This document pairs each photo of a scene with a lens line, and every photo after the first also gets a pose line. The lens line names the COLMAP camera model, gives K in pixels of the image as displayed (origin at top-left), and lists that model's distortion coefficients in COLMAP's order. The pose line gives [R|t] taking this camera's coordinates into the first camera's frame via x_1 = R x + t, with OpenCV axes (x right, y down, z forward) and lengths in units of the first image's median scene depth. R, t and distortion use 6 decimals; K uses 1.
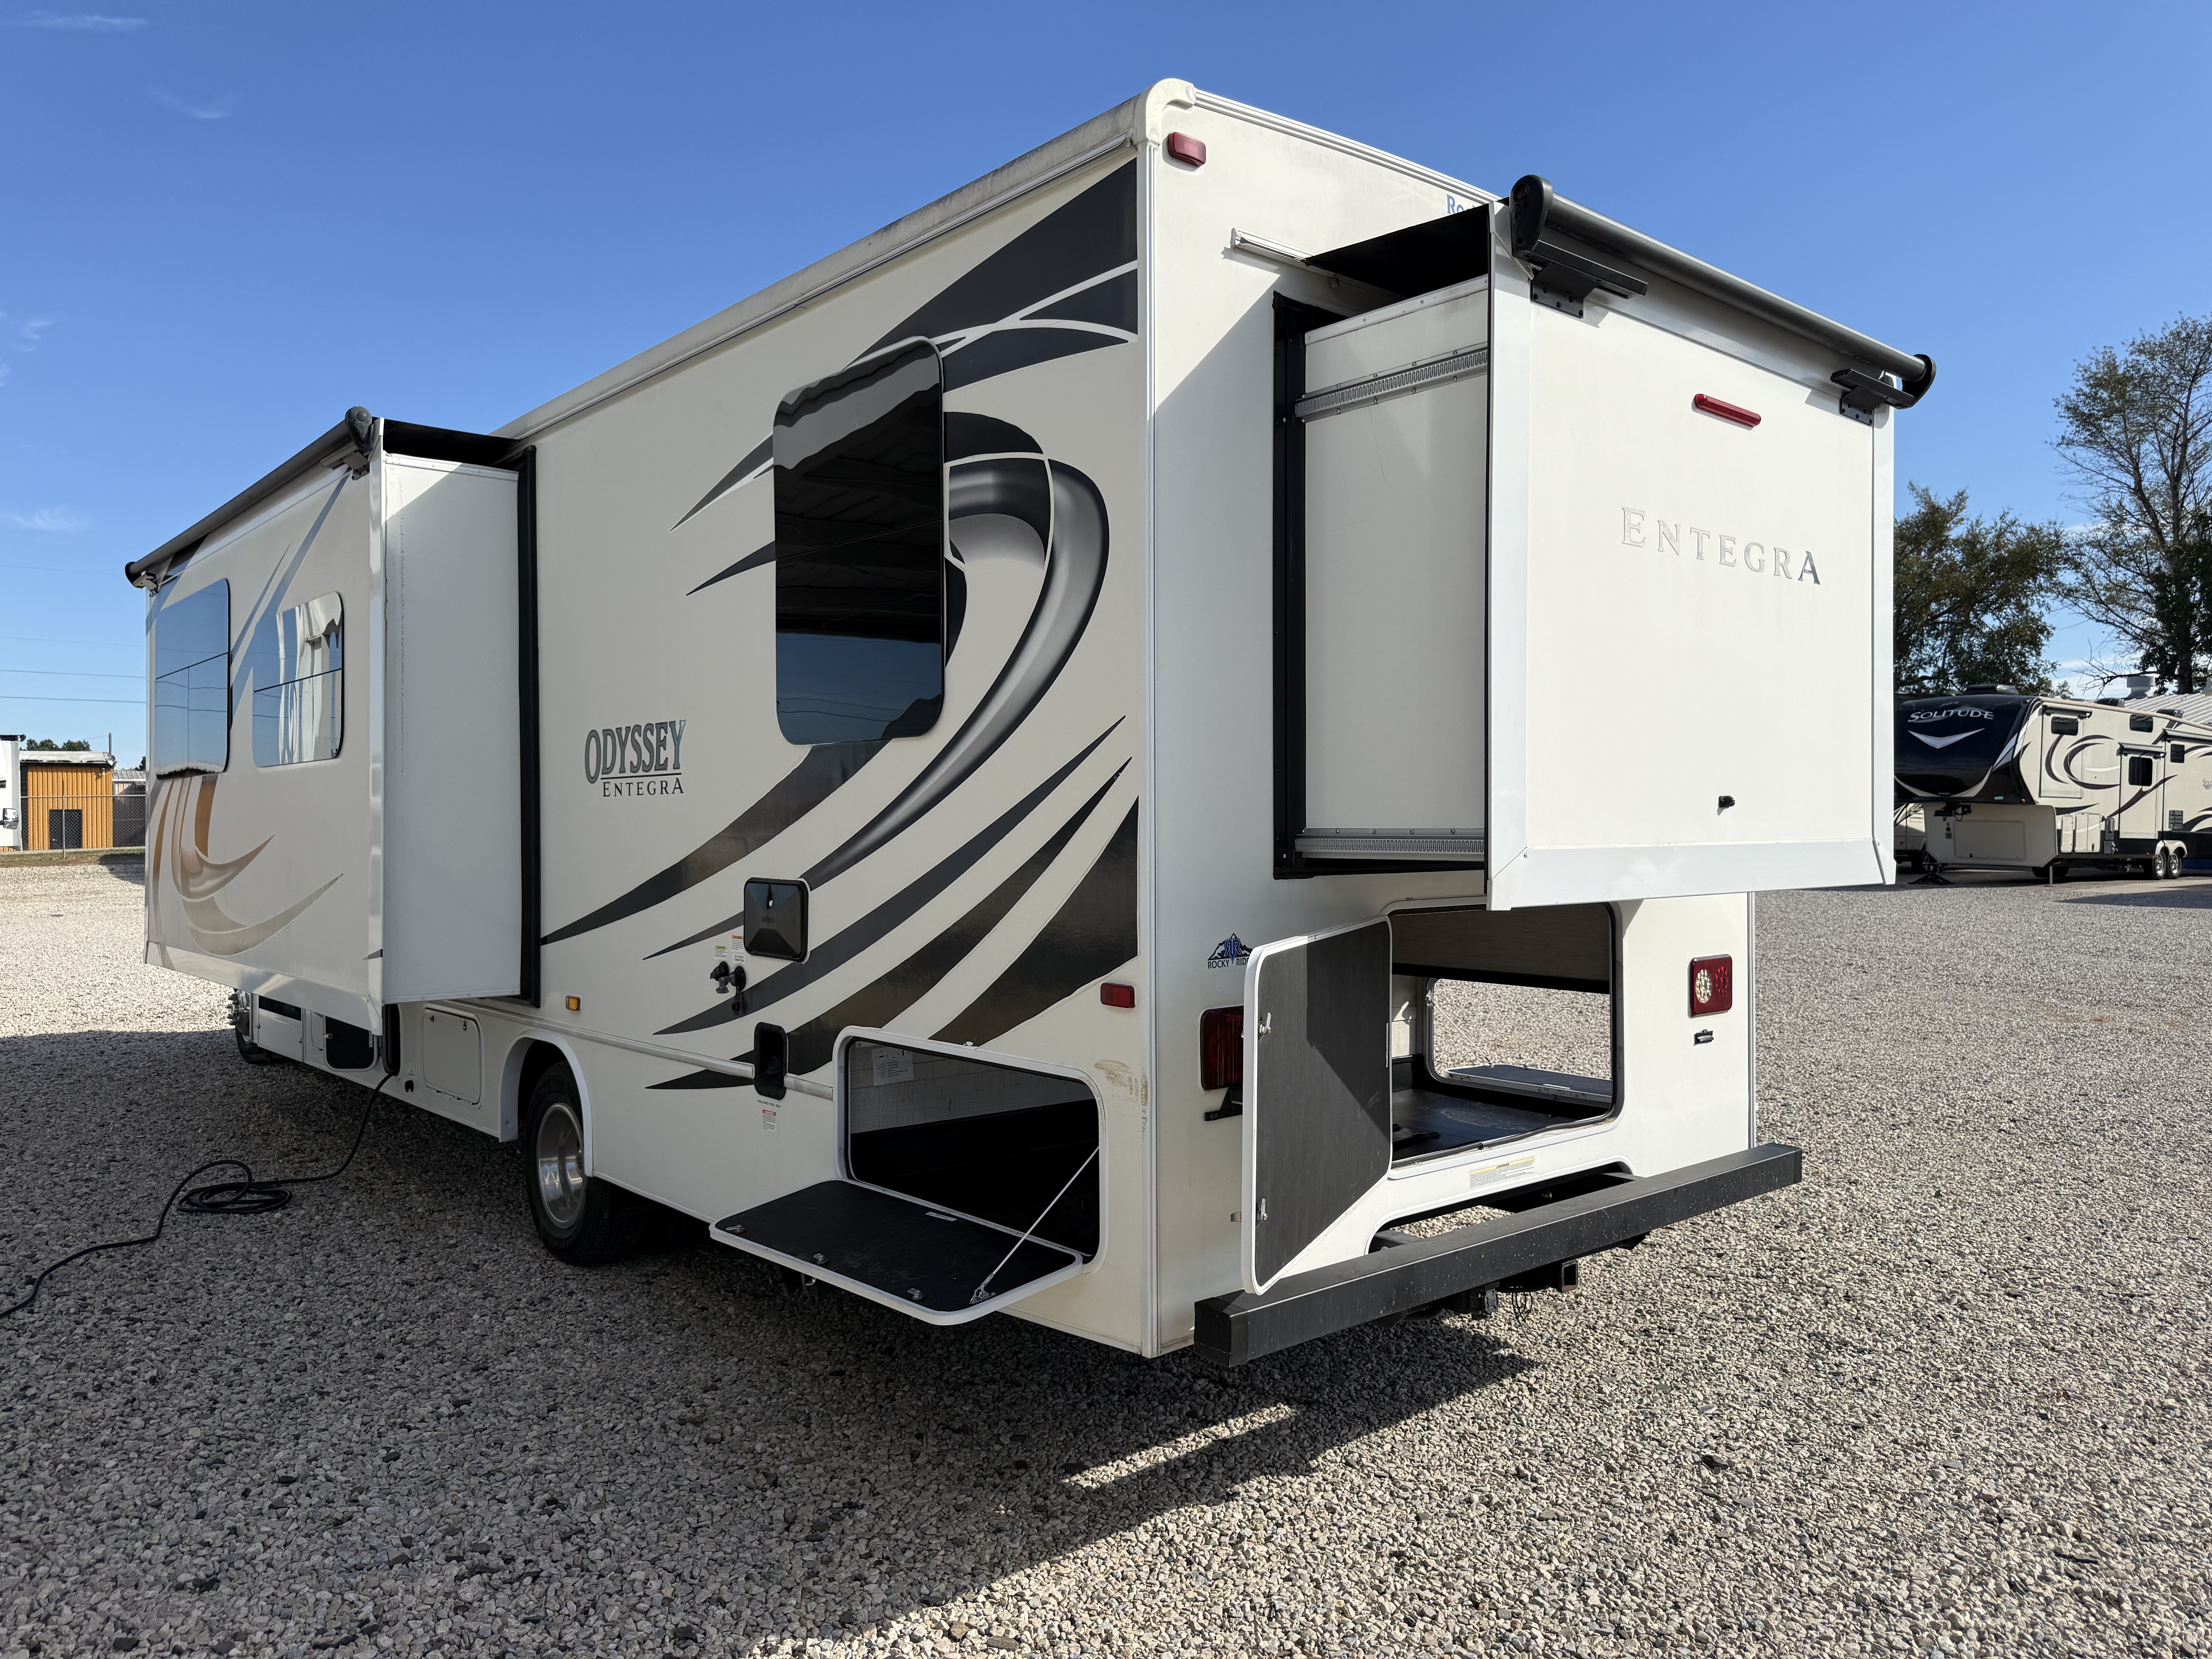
lens RADIAL K [[1584.9, 0, 1128.6], [0, 1584.9, 839.4], [0, 0, 1]] dist [0.017466, -0.018773]
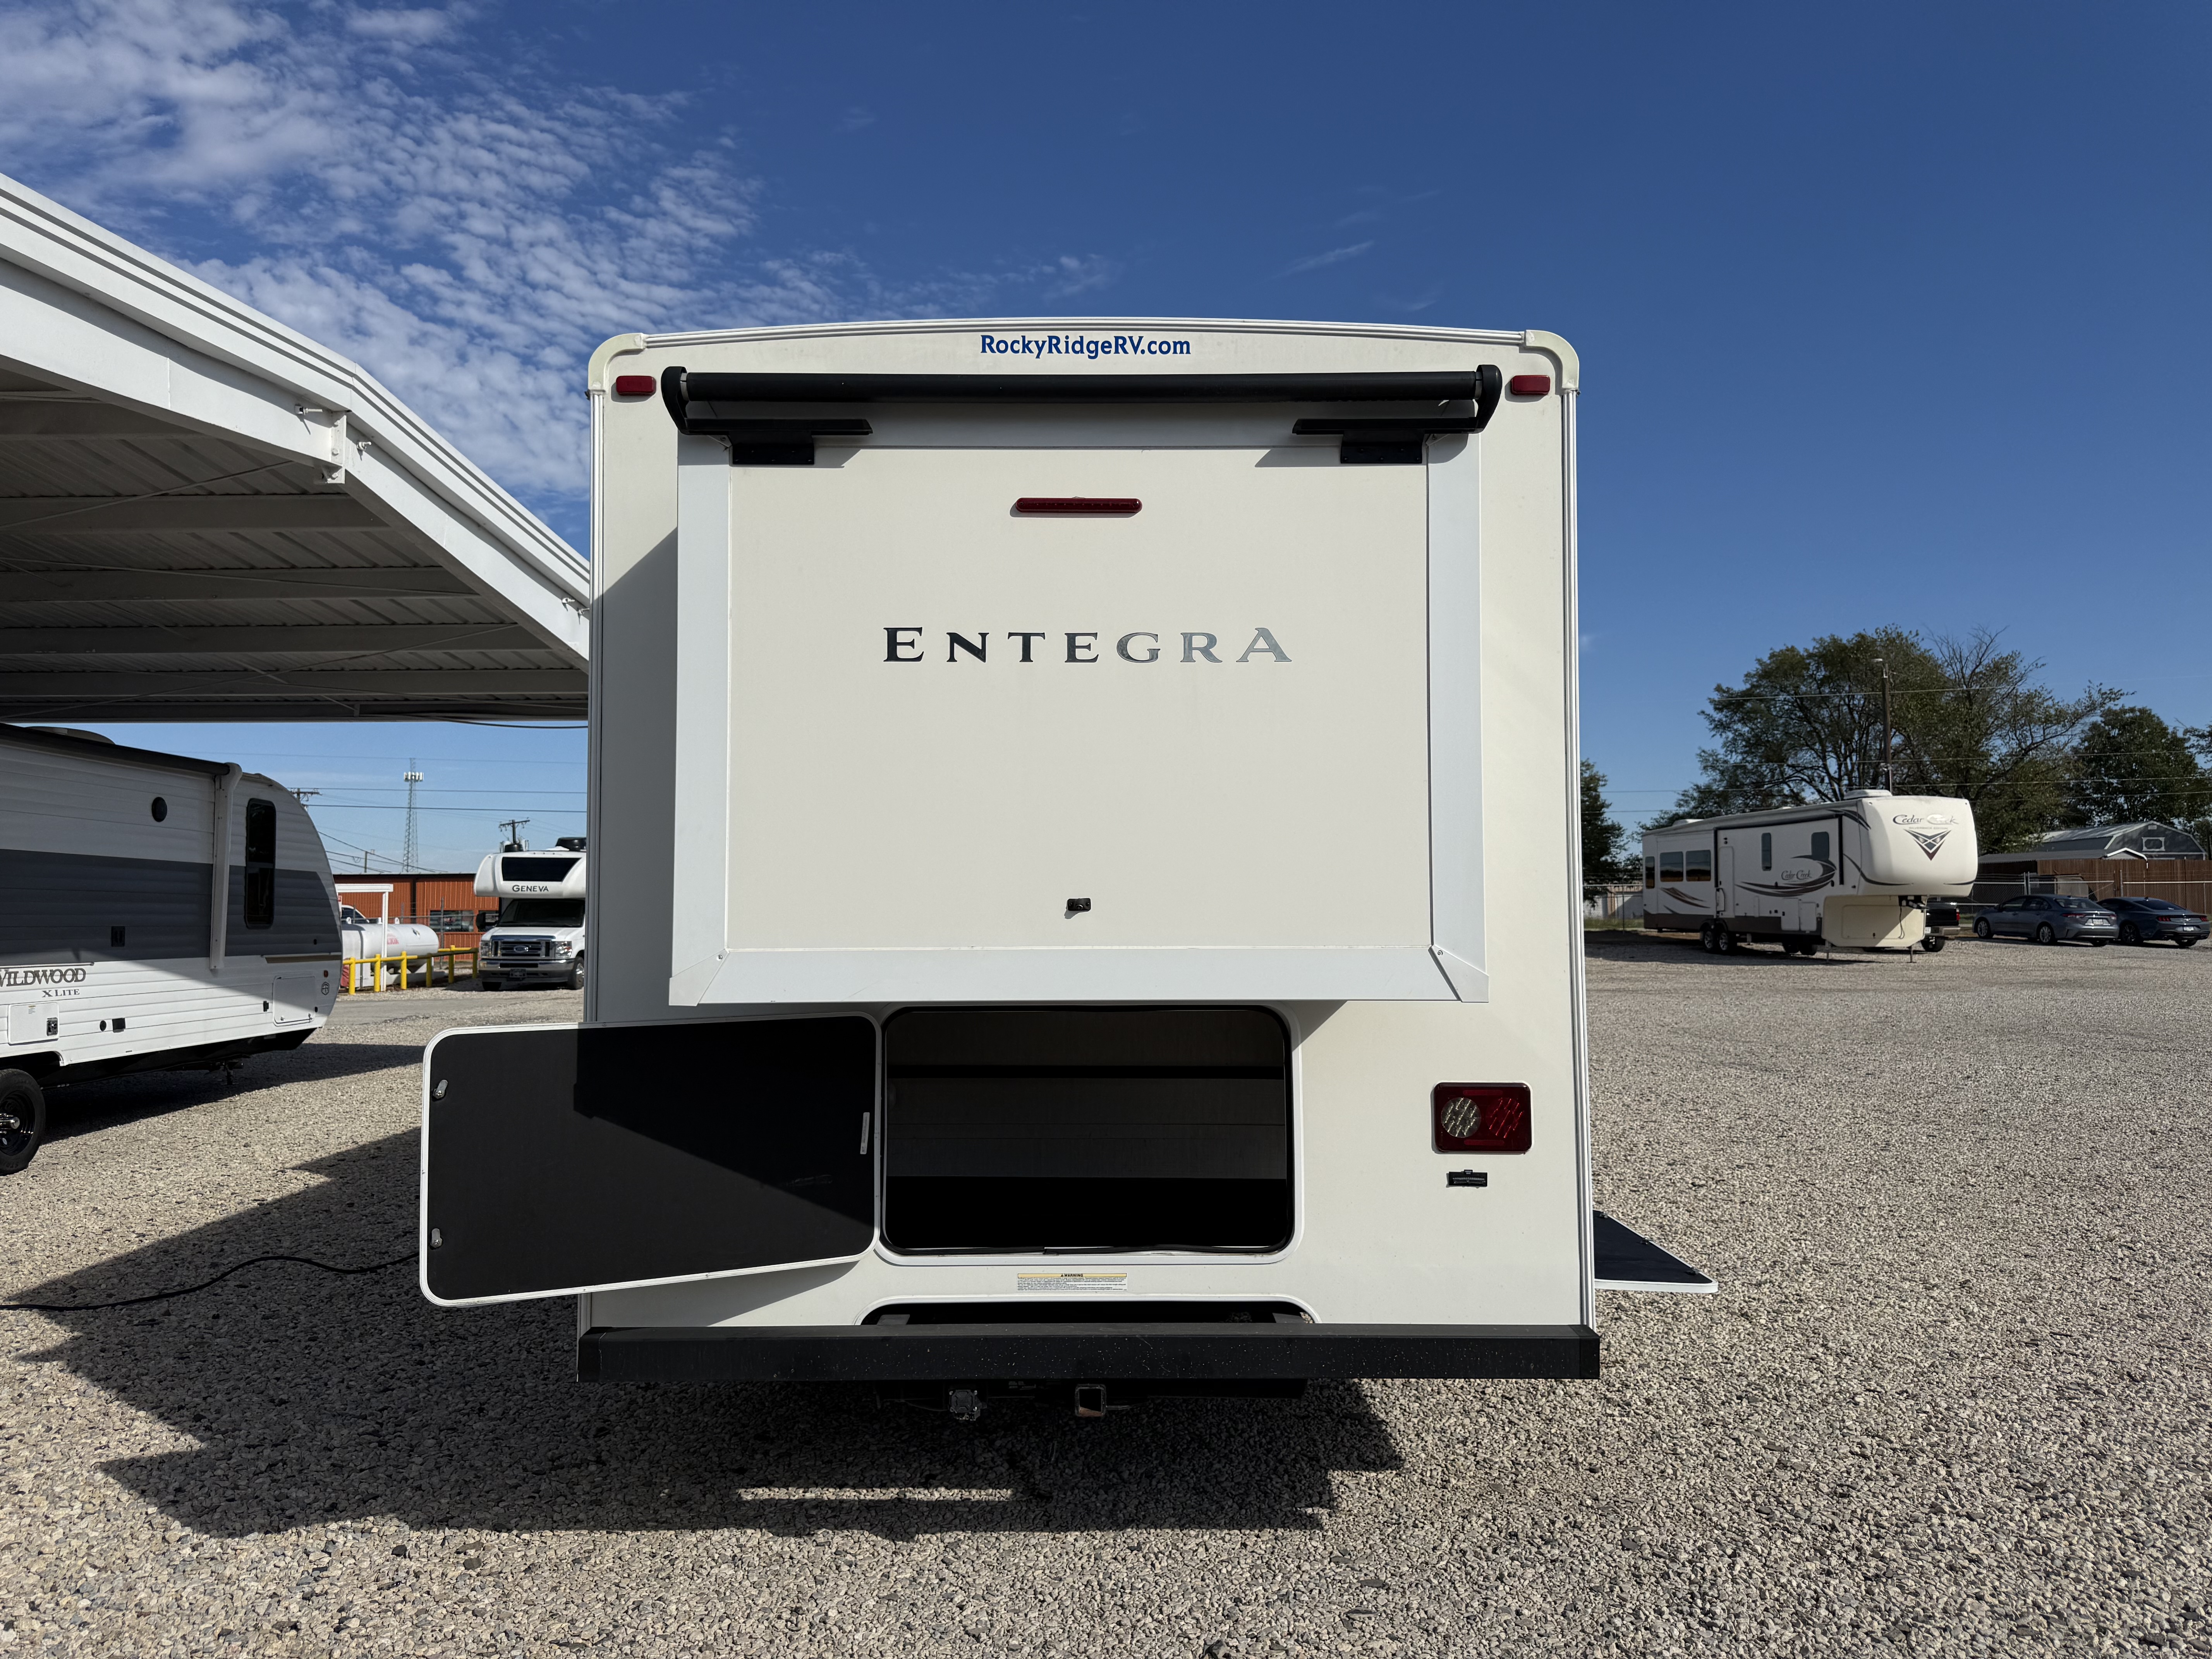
lens RADIAL K [[1584.9, 0, 1129.9], [0, 1584.9, 809.5], [0, 0, 1]] dist [0.017466, -0.018773]
pose [[0.751513, -0.042725, -0.658333, 0.940083], [-0.008137, 0.997224, -0.074008, -0.010257], [0.659668, 0.060975, 0.749080, 0.275261]]
